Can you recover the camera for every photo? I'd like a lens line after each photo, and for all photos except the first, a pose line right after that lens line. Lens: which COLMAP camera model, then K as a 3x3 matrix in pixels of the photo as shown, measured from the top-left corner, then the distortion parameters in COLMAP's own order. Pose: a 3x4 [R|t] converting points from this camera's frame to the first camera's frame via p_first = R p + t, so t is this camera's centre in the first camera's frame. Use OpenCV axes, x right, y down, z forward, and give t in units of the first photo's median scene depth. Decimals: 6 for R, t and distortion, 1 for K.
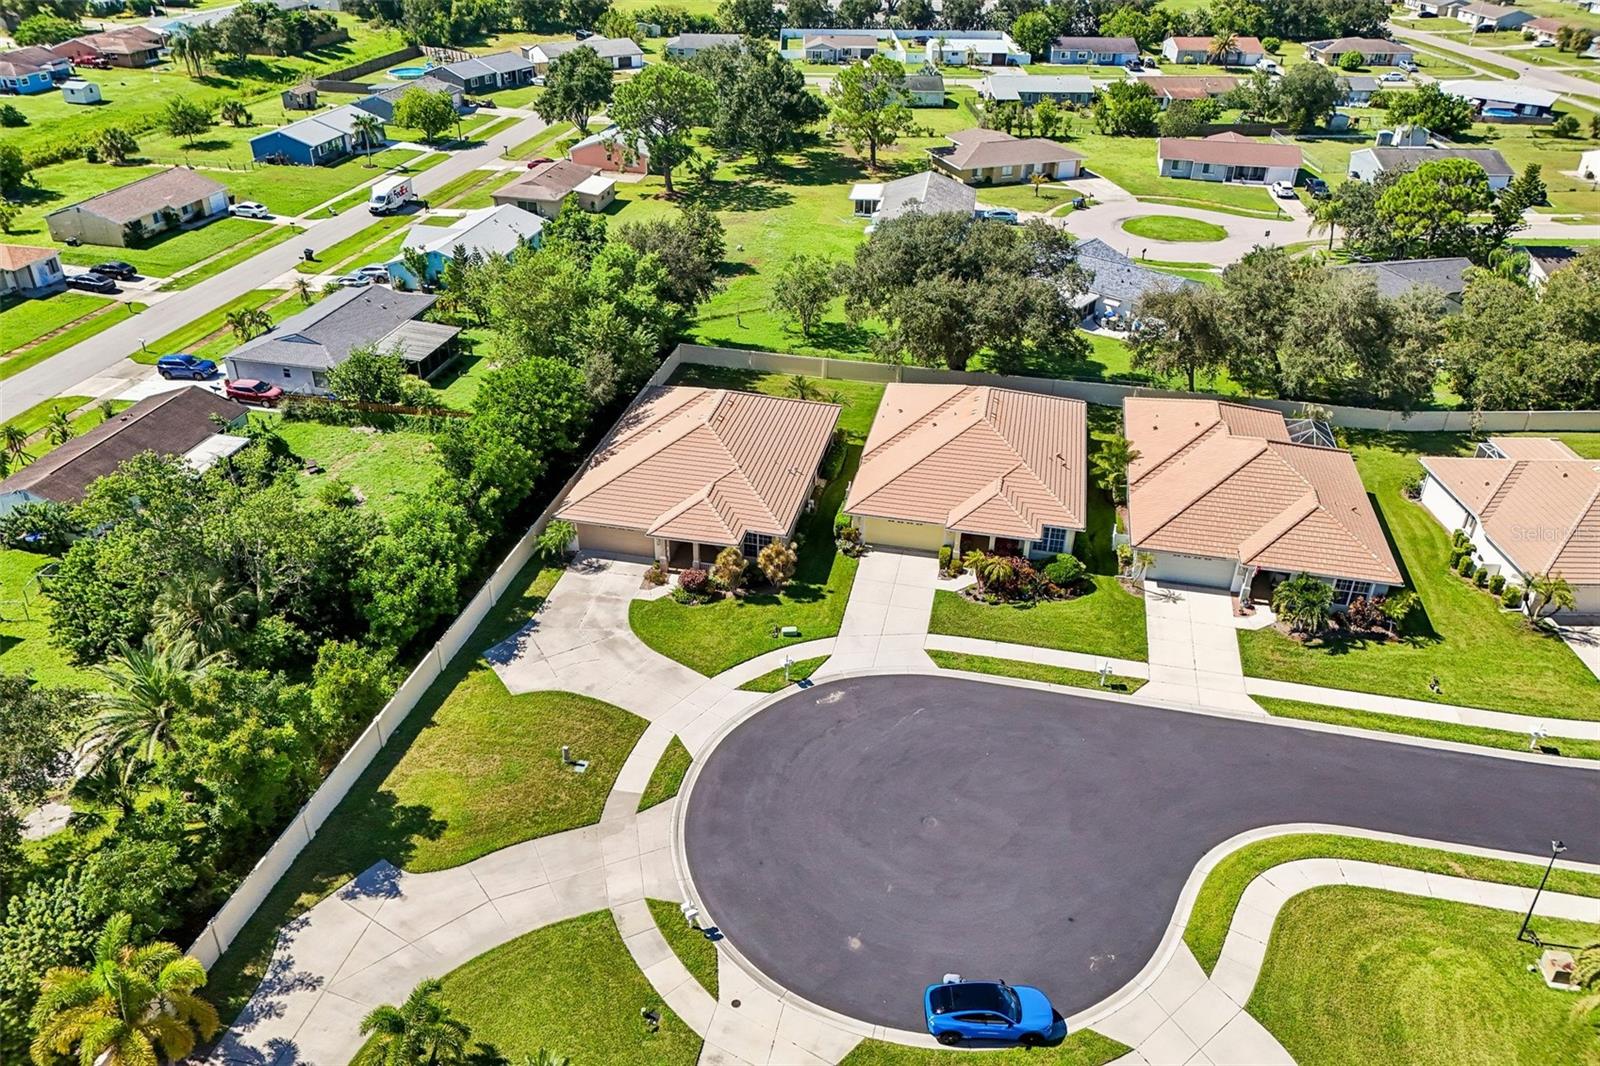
lens RADIAL K [[1178.3, 0, 800.0], [0, 1178.3, 533.0], [0, 0, 1]] dist [0.075539, -0.089331]
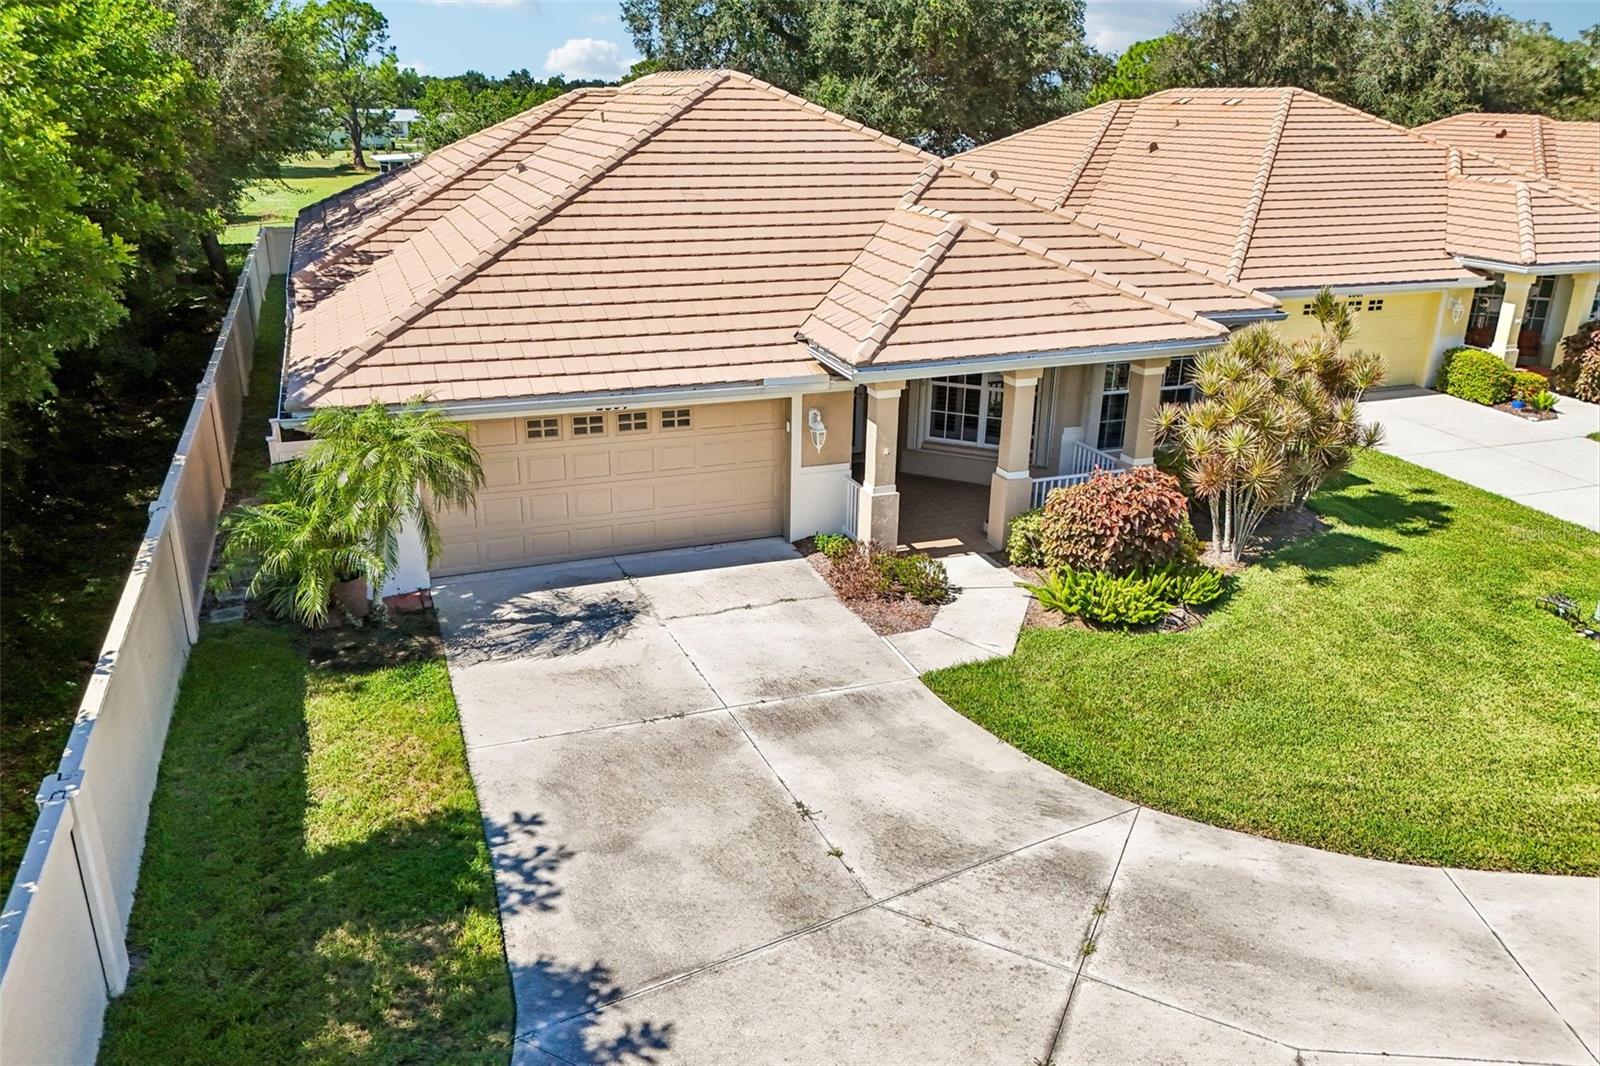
lens RADIAL K [[1178.3, 0, 800.0], [0, 1178.3, 533.0], [0, 0, 1]] dist [0.075539, -0.089331]
pose [[0.839522, -0.189198, 0.509320, -0.227819], [0.277559, 0.955207, -0.102673, 0.043464], [-0.467080, 0.227562, 0.854431, 0.761963]]
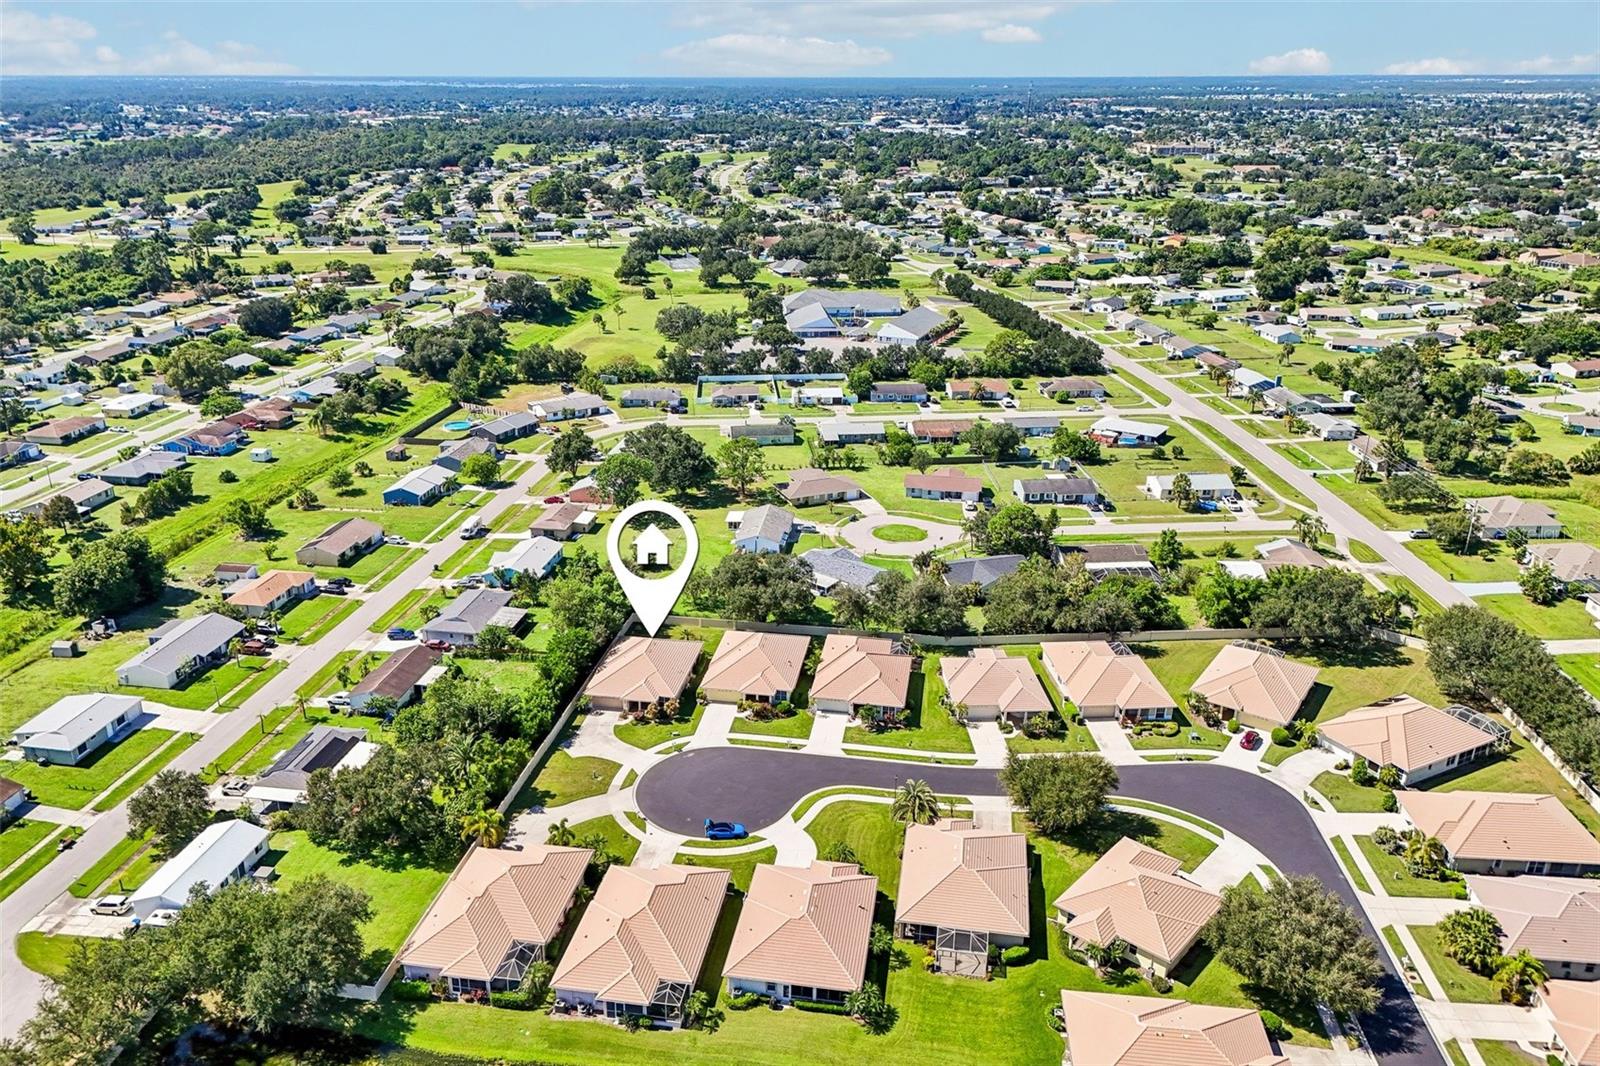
lens RADIAL K [[1209.3, 0, 792.7], [0, 1209.3, 505.6], [0, 0, 1]] dist [0.081546, -0.123697]
pose [[0.999006, -0.029743, 0.033209, 0.155267], [0.035451, 0.981682, -0.187202, 0.087562], [-0.027033, 0.188193, 0.981760, -1.536881]]
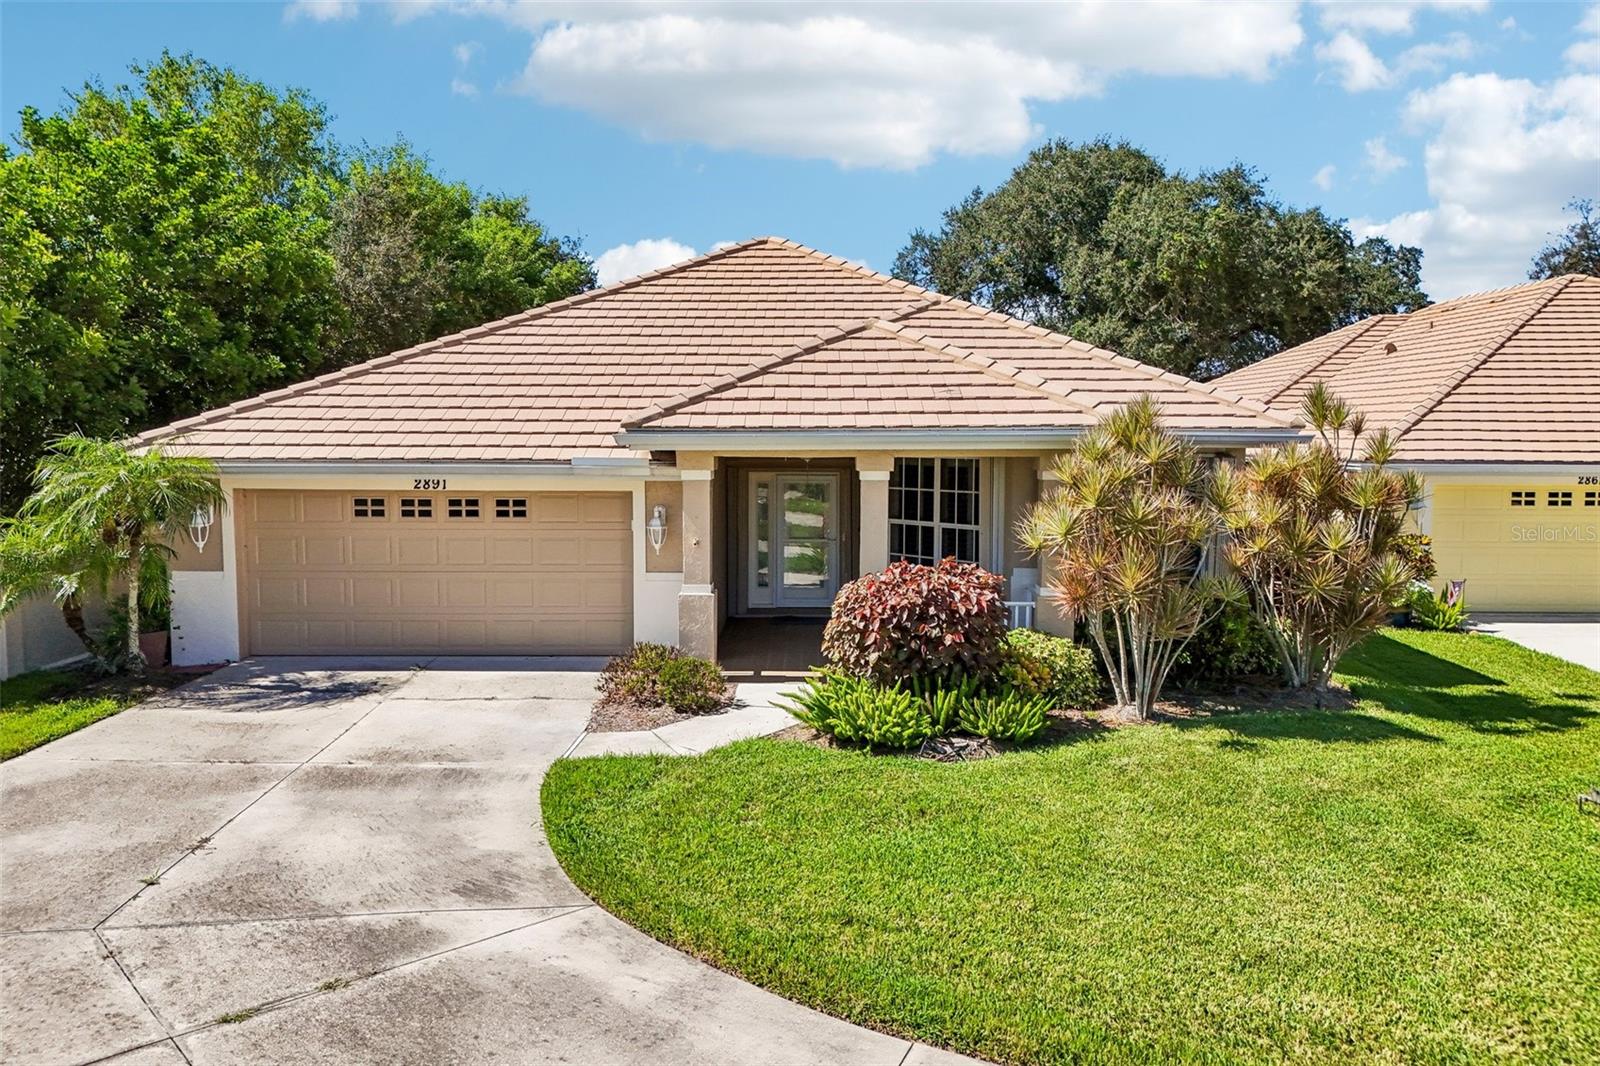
lens RADIAL K [[1178.3, 0, 800.0], [0, 1178.3, 533.0], [0, 0, 1]] dist [0.075539, -0.089331]
pose [[0.981295, -0.026548, 0.190669, -0.126406], [0.107000, 0.898578, -0.425568, 0.088729], [-0.160033, 0.438009, 0.884611, 0.766926]]
